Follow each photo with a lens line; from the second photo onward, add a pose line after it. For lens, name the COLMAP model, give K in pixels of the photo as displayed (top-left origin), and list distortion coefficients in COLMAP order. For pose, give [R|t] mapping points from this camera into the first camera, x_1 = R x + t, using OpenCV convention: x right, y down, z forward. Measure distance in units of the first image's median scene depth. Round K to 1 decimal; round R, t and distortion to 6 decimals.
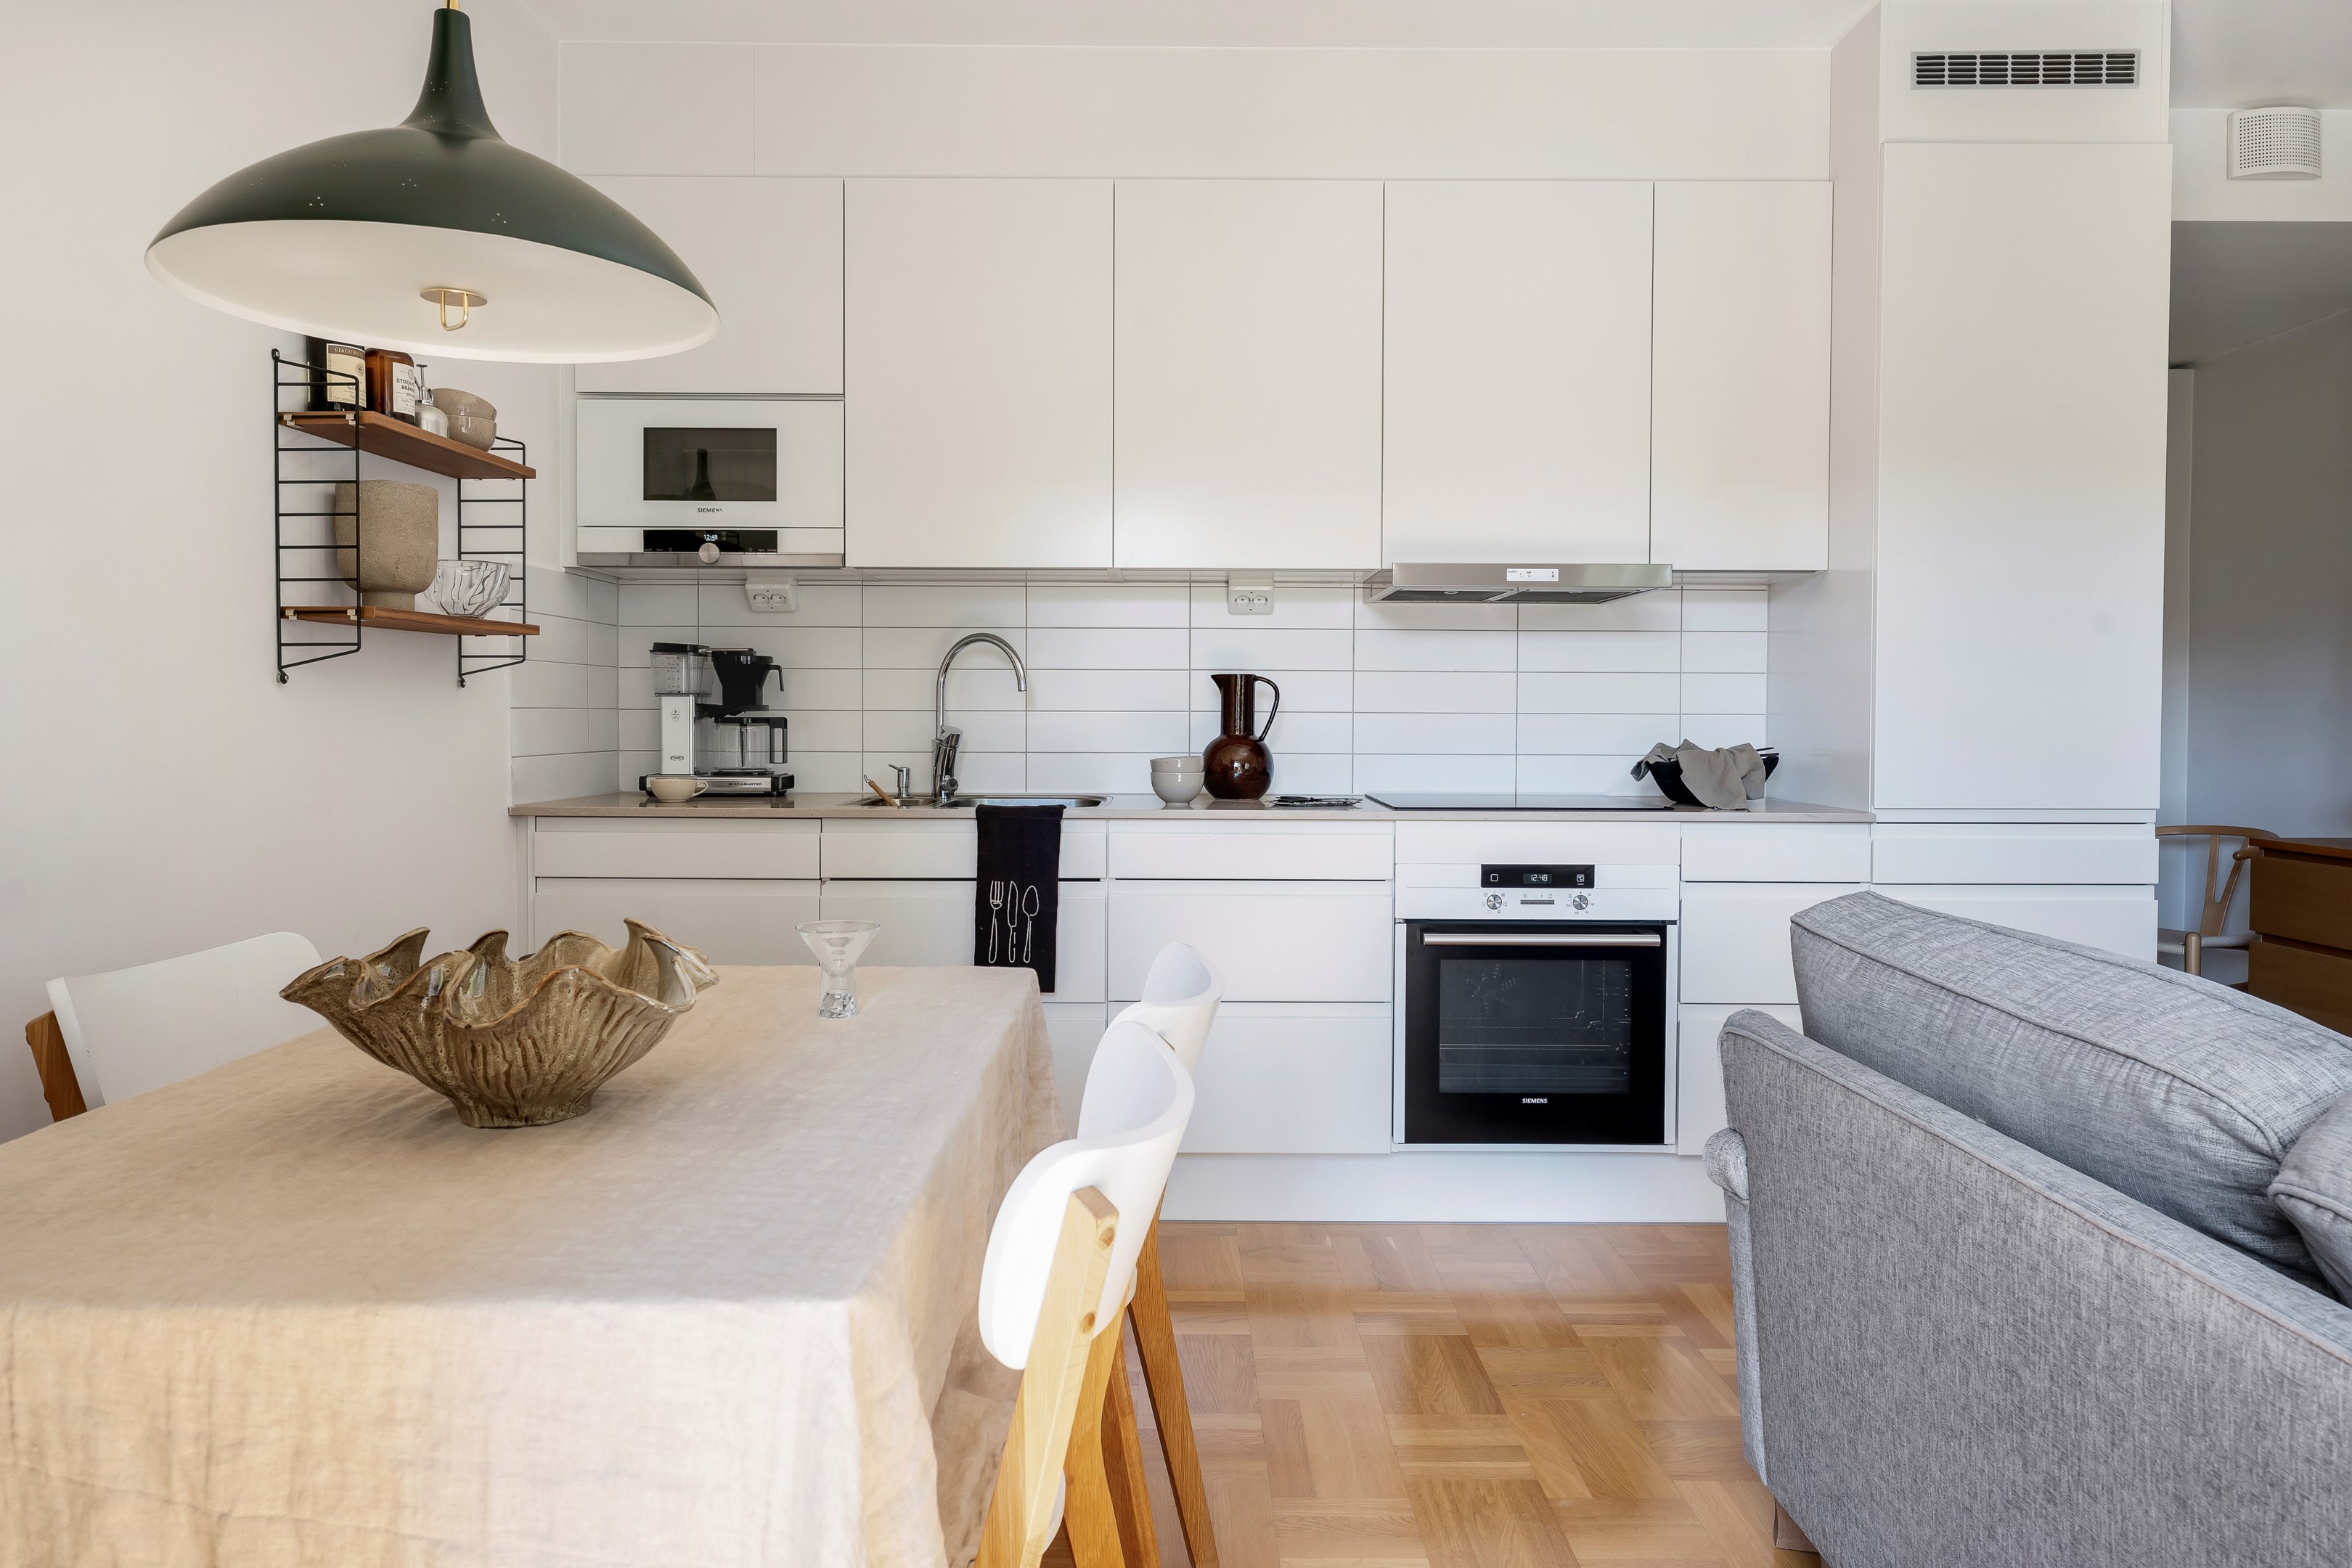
lens RADIAL K [[1494.7, 0, 1179.3], [0, 1494.7, 763.6], [0, 0, 1]] dist [0.010143, -0.003025]
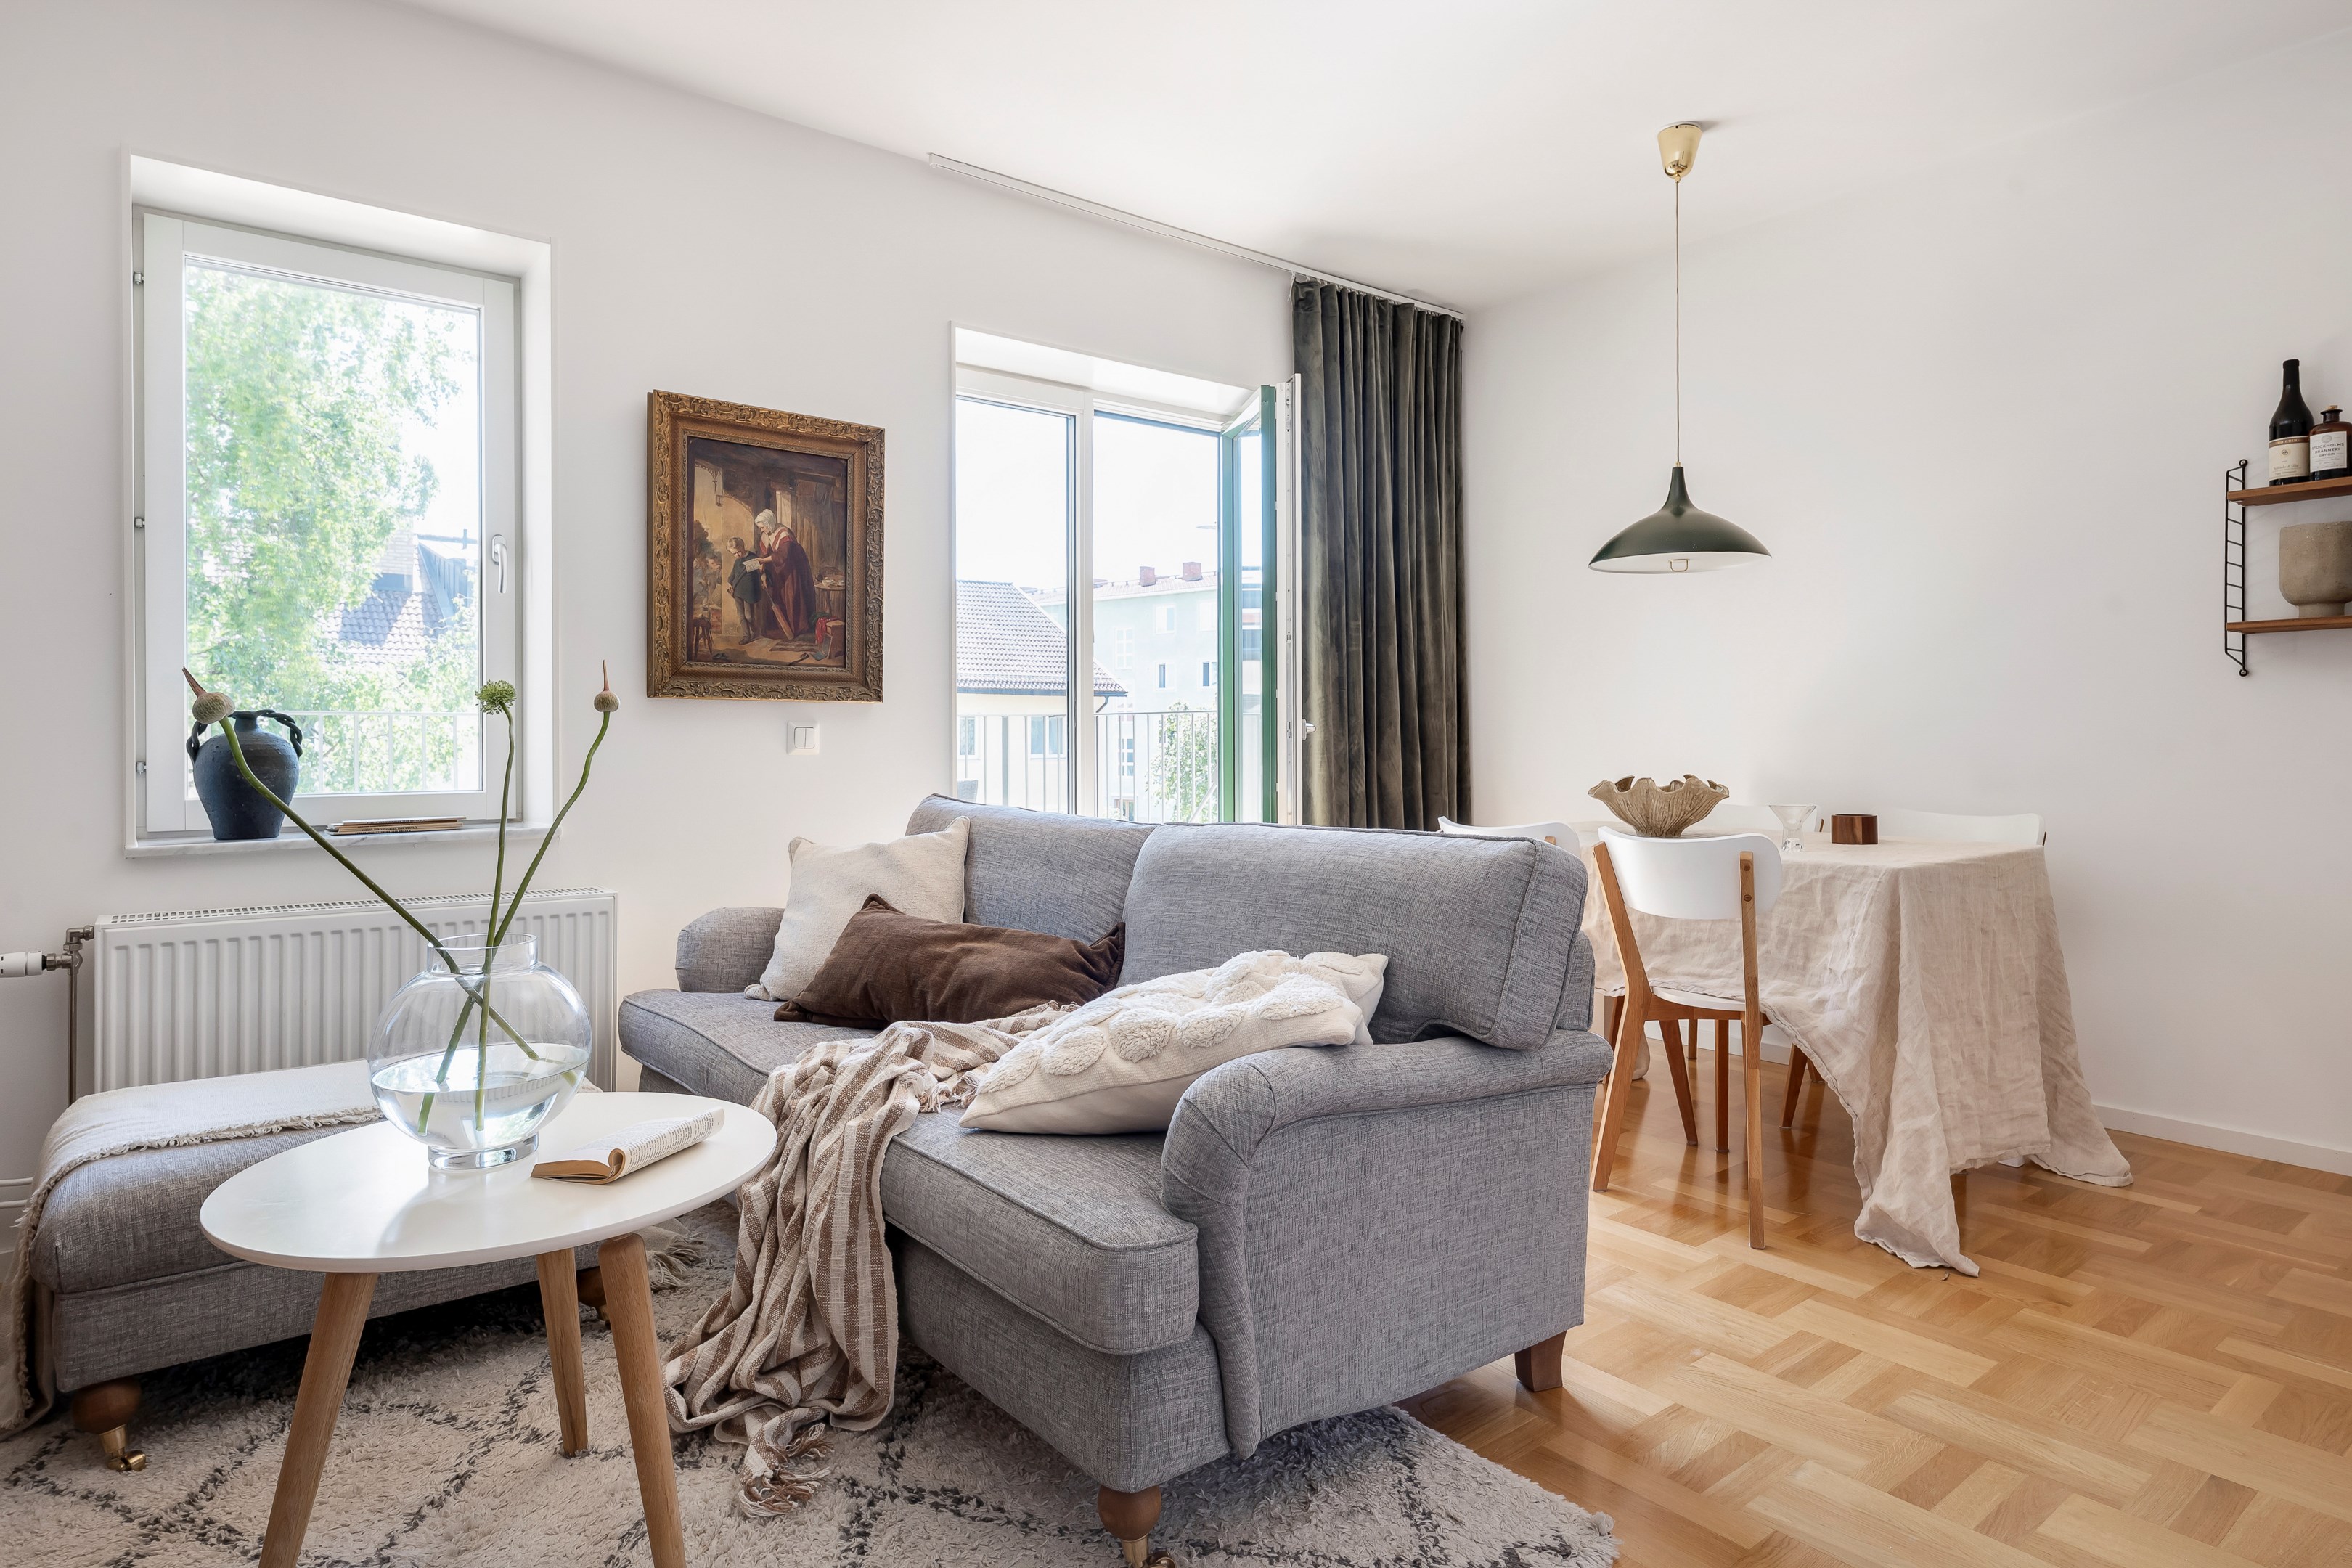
lens RADIAL K [[1322.6, 0, 1185.9], [0, 1322.6, 754.5], [0, 0, 1]] dist [0.001040, -0.000550]
pose [[-0.777905, 0.009730, -0.628306, 0.836473], [-0.018964, 0.999061, 0.038950, -0.003448], [0.628095, 0.042215, -0.776990, 1.052107]]
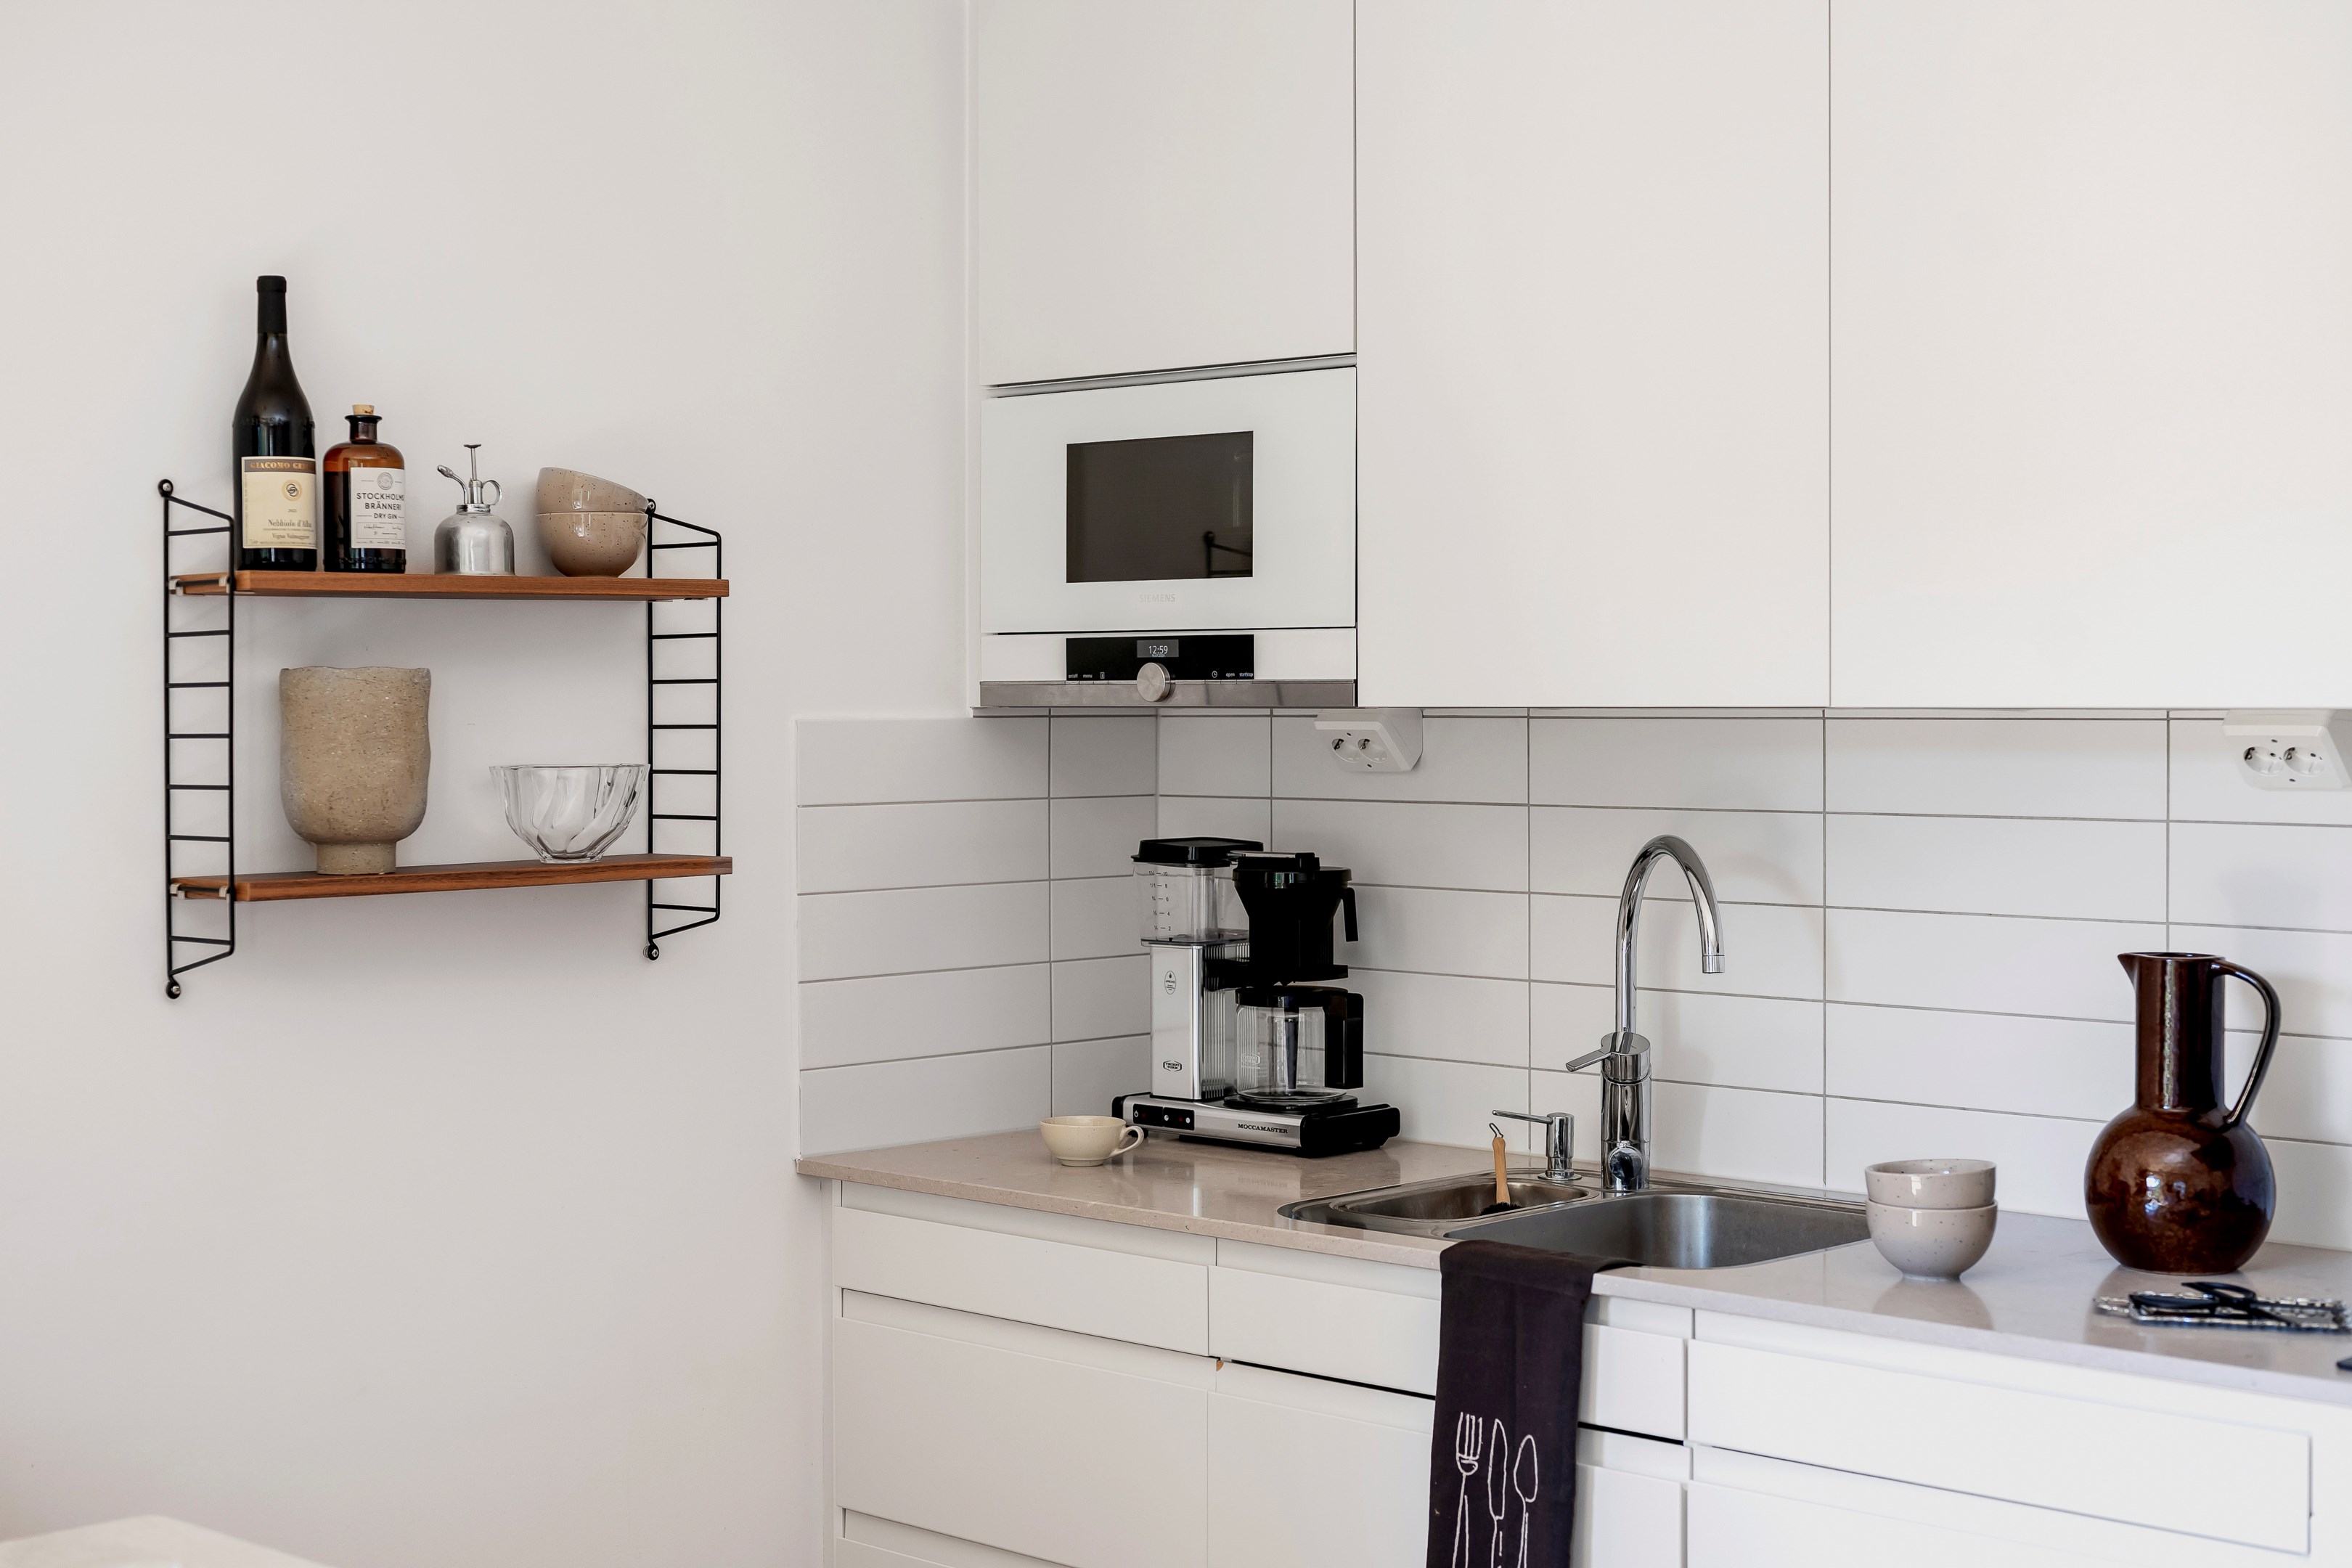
lens RADIAL K [[3431.1, 0, 1200.5], [0, 3431.1, 796.8], [0, 0, 1]] dist [0.042974, 0.000000]
pose [[0.724885, 0.014943, -0.688708, 0.560136], [-0.019084, 0.999817, 0.001607, -0.114840], [0.688605, 0.011979, 0.725037, 0.179101]]
